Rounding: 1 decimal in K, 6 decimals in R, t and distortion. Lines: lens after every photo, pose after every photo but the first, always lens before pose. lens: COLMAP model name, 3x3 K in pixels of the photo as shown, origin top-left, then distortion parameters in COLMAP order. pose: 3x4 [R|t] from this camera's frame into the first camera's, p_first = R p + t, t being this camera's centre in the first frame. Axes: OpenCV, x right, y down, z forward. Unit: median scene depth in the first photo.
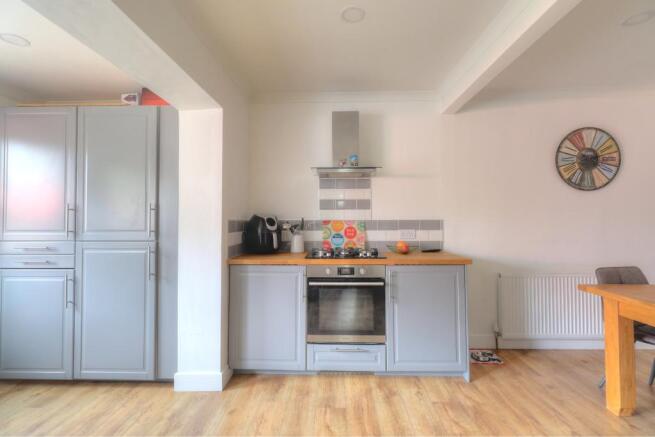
lens RADIAL K [[303.3, 0, 329.6], [0, 303.3, 214.0], [0, 0, 1]] dist [0.000708, -0.000379]
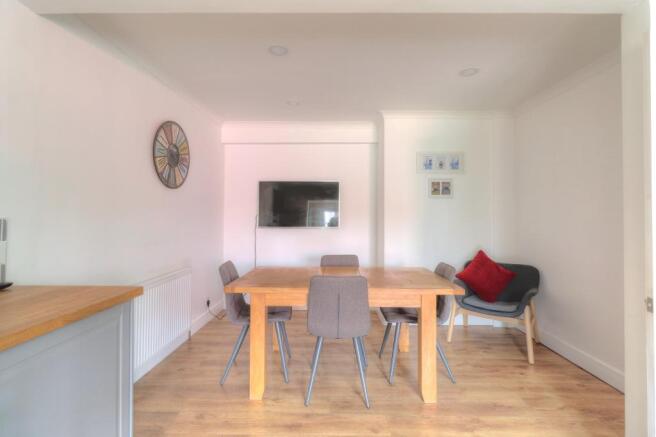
lens RADIAL K [[303.7, 0, 328.3], [0, 303.7, 213.7], [0, 0, 1]] dist [0.000708, -0.000379]
pose [[-0.006806, 0.015199, 0.999861, -0.120474], [-0.027452, 0.999505, -0.015381, 0.003934], [-0.999600, -0.027553, -0.006386, 0.594002]]
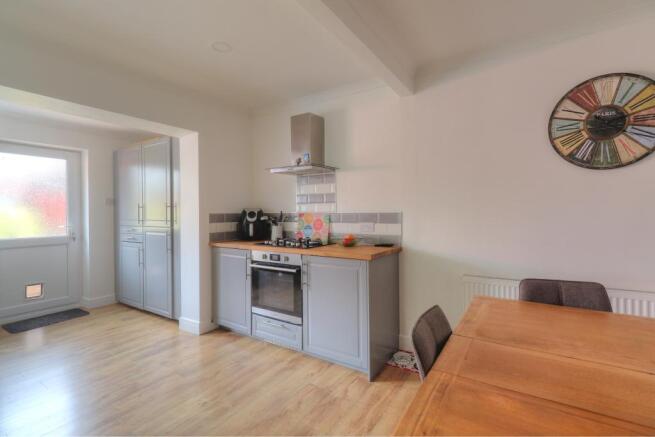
lens RADIAL K [[303.3, 0, 330.3], [0, 303.3, 213.9], [0, 0, 1]] dist [0.000708, -0.000379]
pose [[0.854649, 0.000471, -0.519206, 0.784596], [0.015625, 0.999523, 0.026626, -0.005706], [0.518971, -0.030869, 0.854234, 0.114757]]
